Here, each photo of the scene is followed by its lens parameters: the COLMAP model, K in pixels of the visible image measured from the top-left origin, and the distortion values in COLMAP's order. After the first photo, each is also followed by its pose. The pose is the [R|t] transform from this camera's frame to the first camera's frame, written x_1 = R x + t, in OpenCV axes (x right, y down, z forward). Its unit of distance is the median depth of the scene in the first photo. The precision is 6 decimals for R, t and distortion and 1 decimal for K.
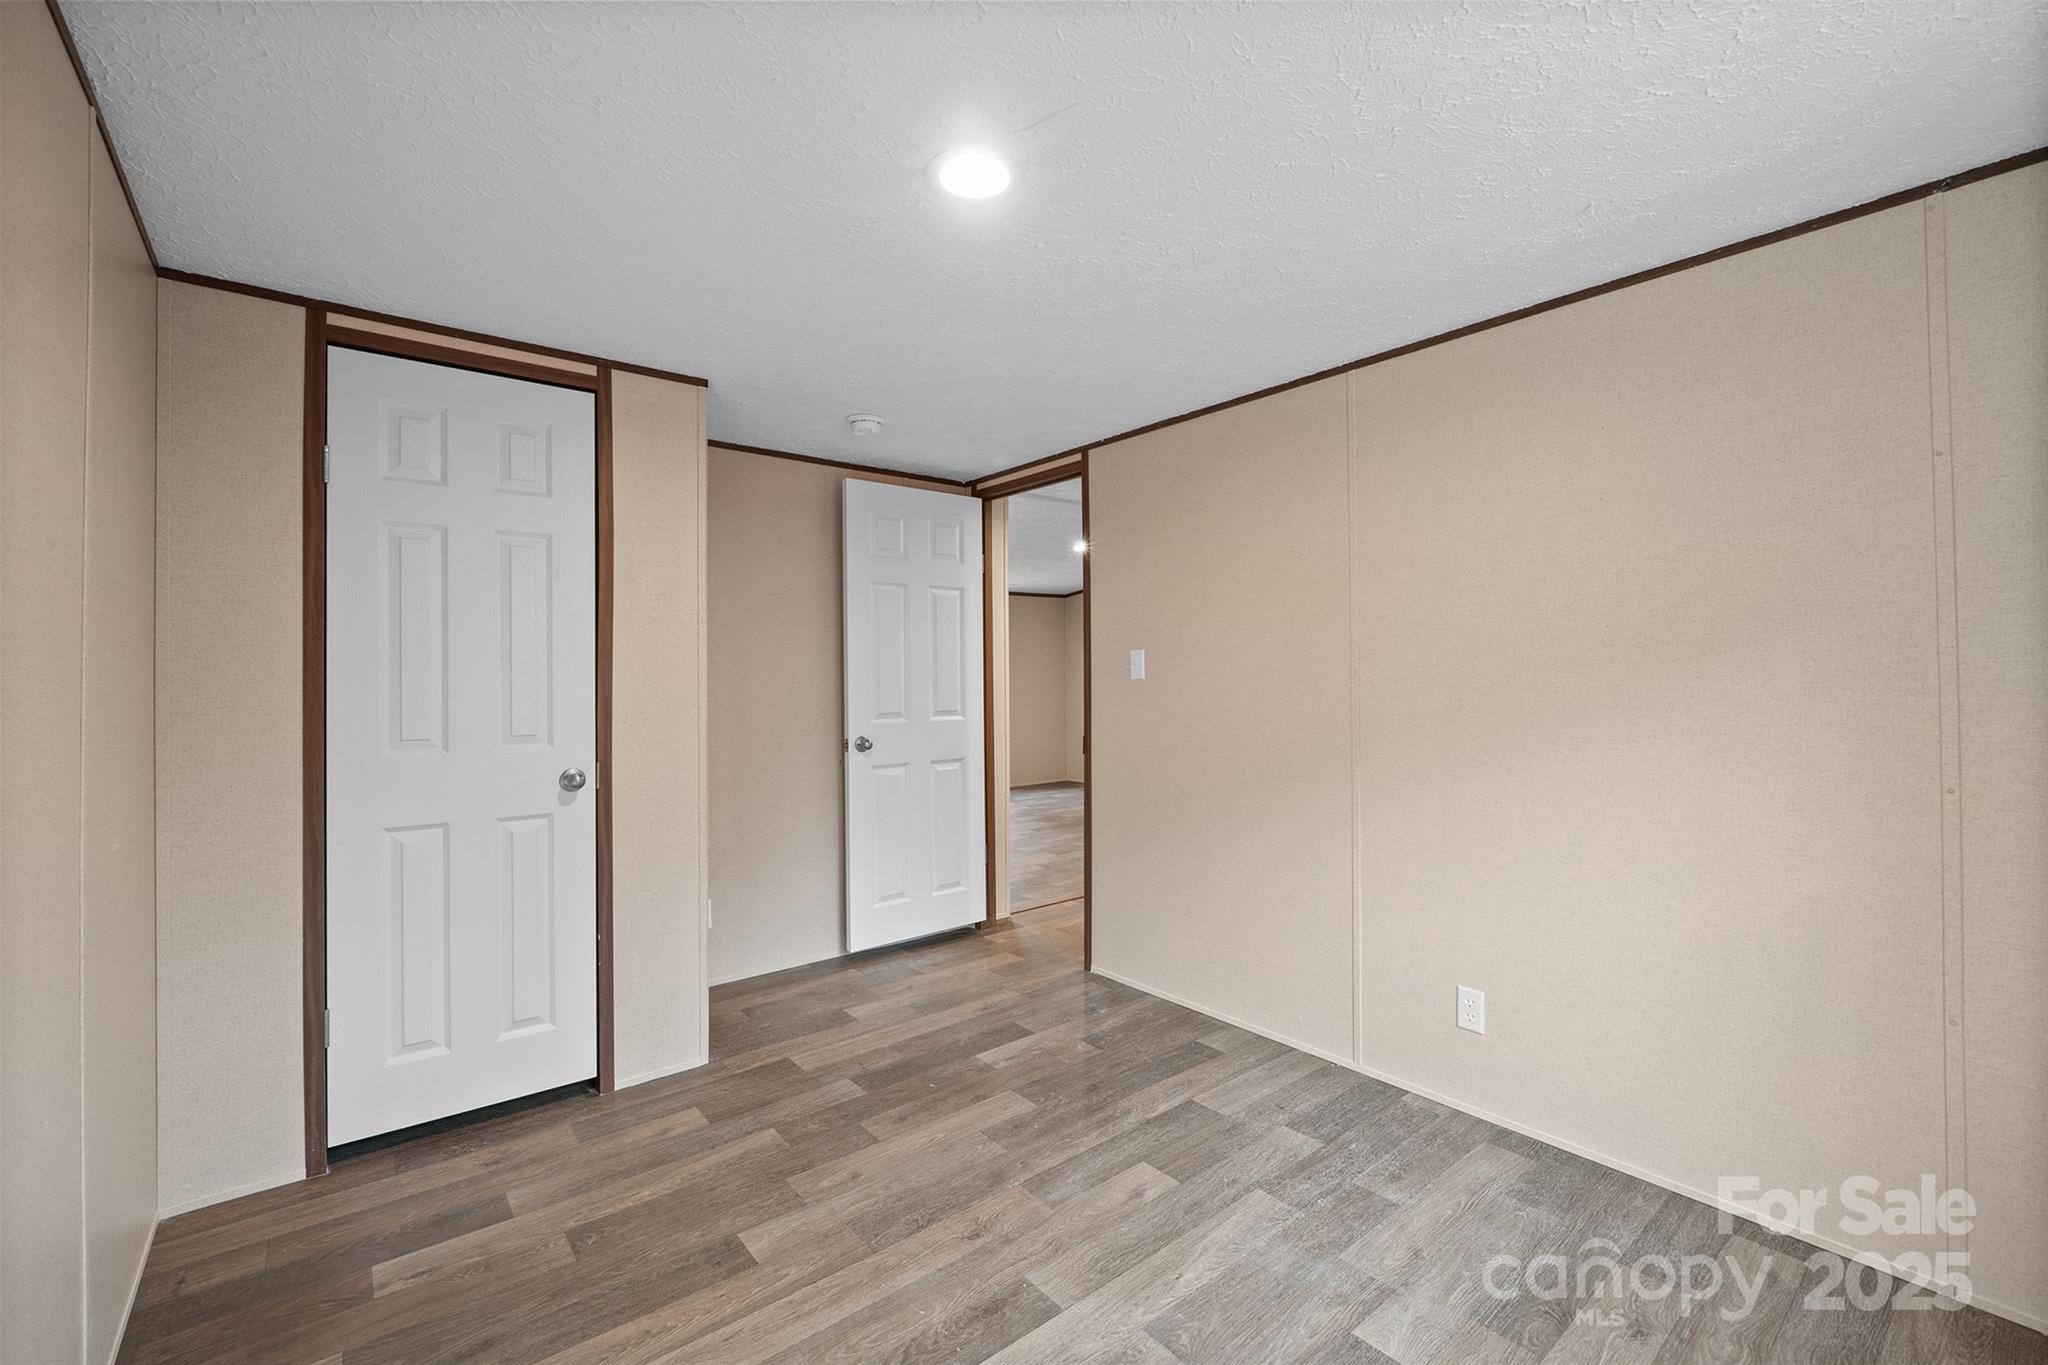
lens RADIAL K [[857.5, 0, 1029.3], [0, 857.5, 647.3], [0, 0, 1]] dist [-0.004883, -0.000911]
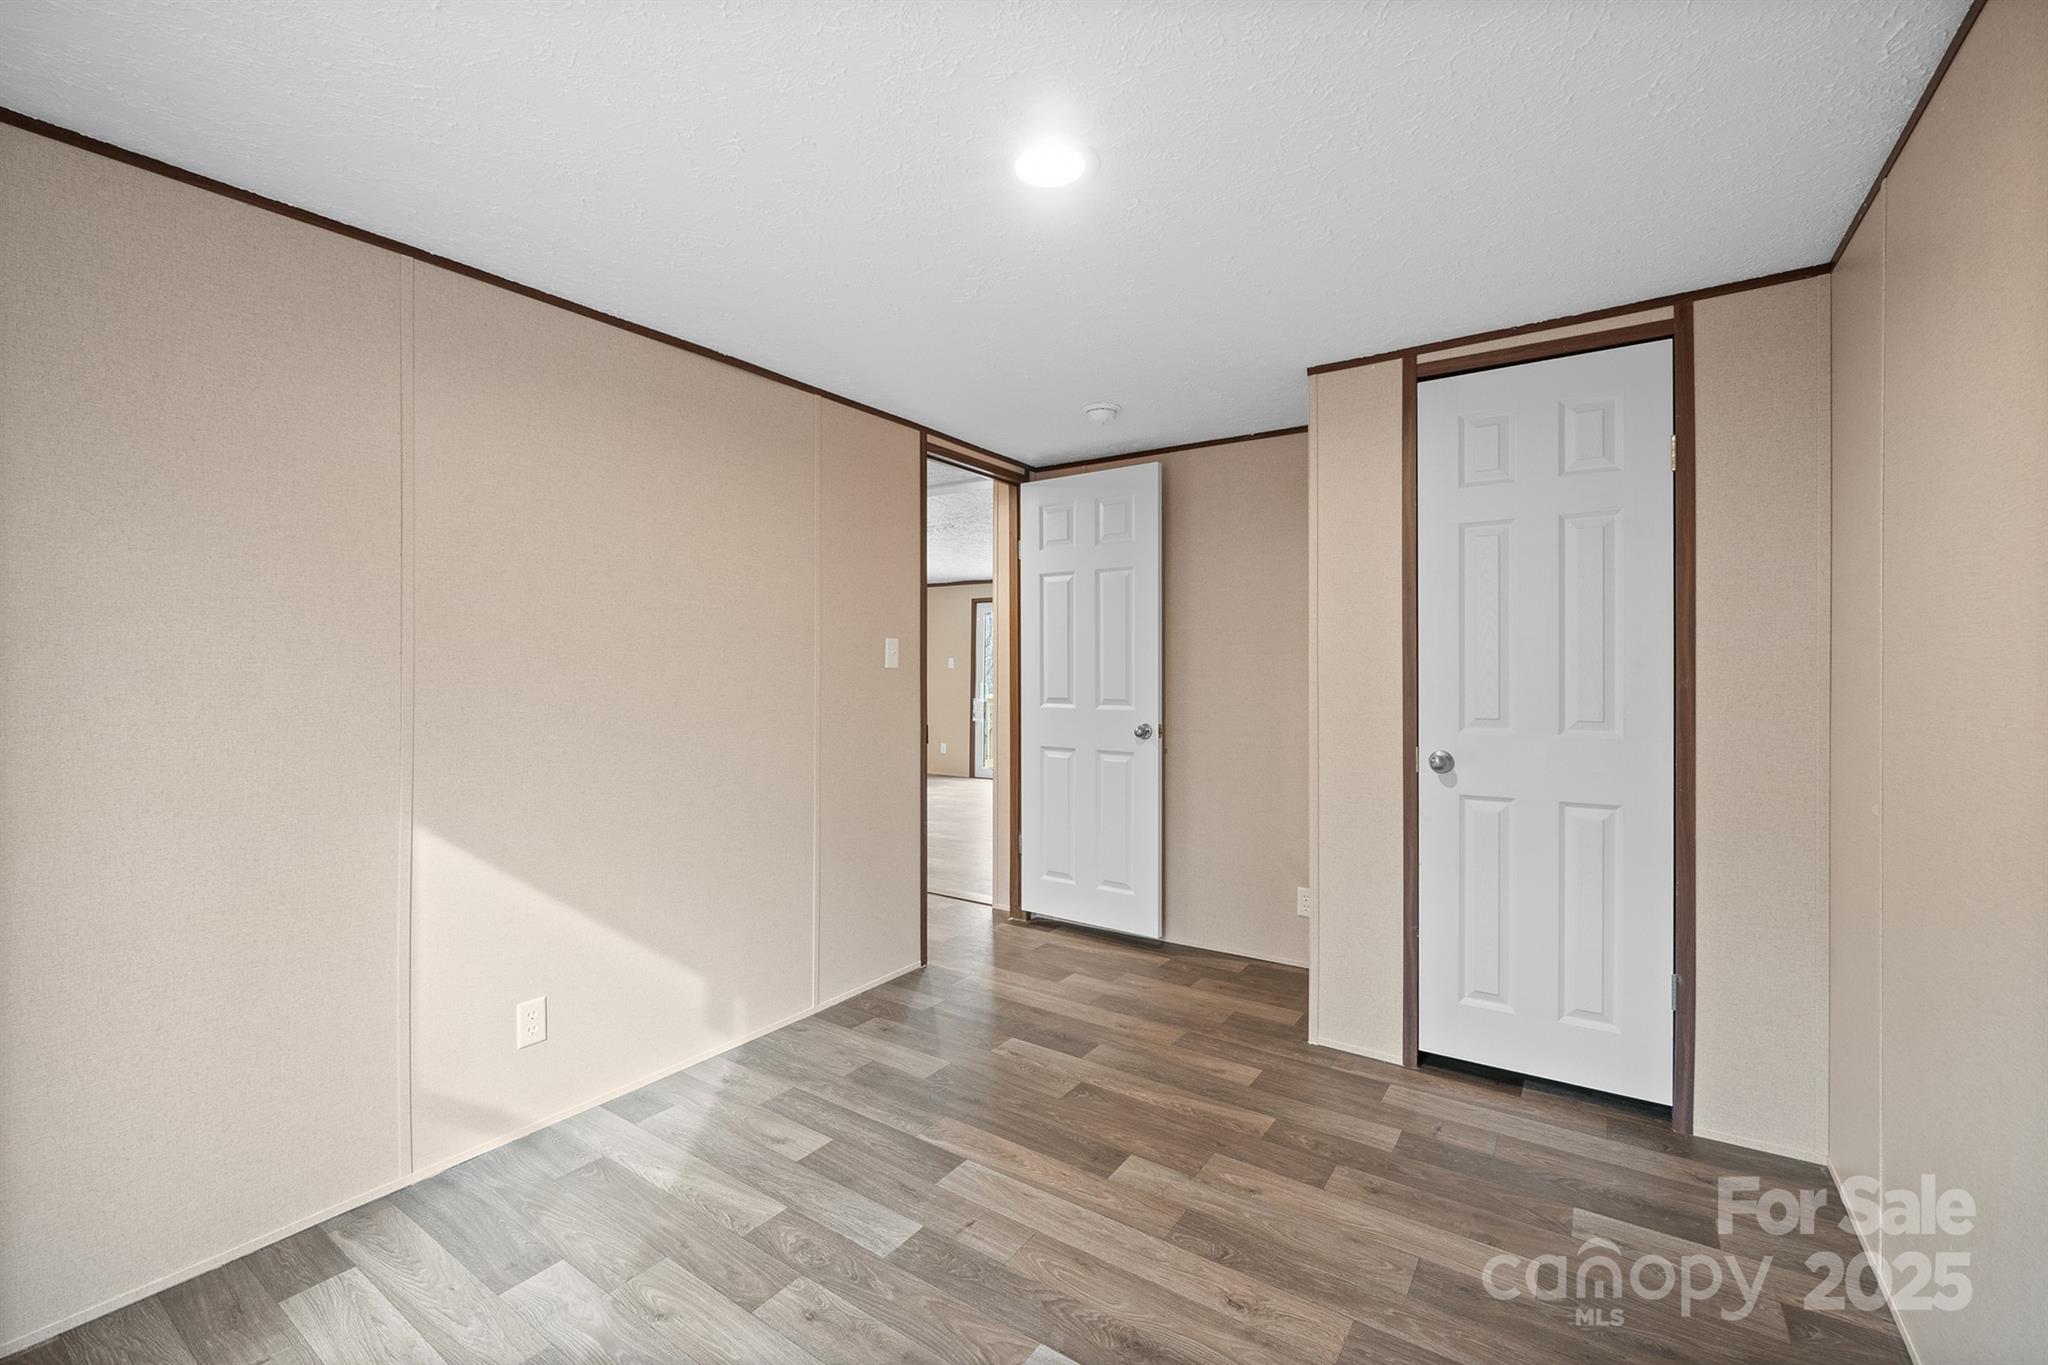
lens RADIAL K [[857.5, 0, 1028.5], [0, 857.5, 677.8], [0, 0, 1]] dist [-0.004883, -0.000911]
pose [[0.276620, 0.021384, -0.960741, 0.615390], [0.027089, 0.999182, 0.030039, 0.013262], [0.960597, -0.034335, 0.275814, 0.506235]]
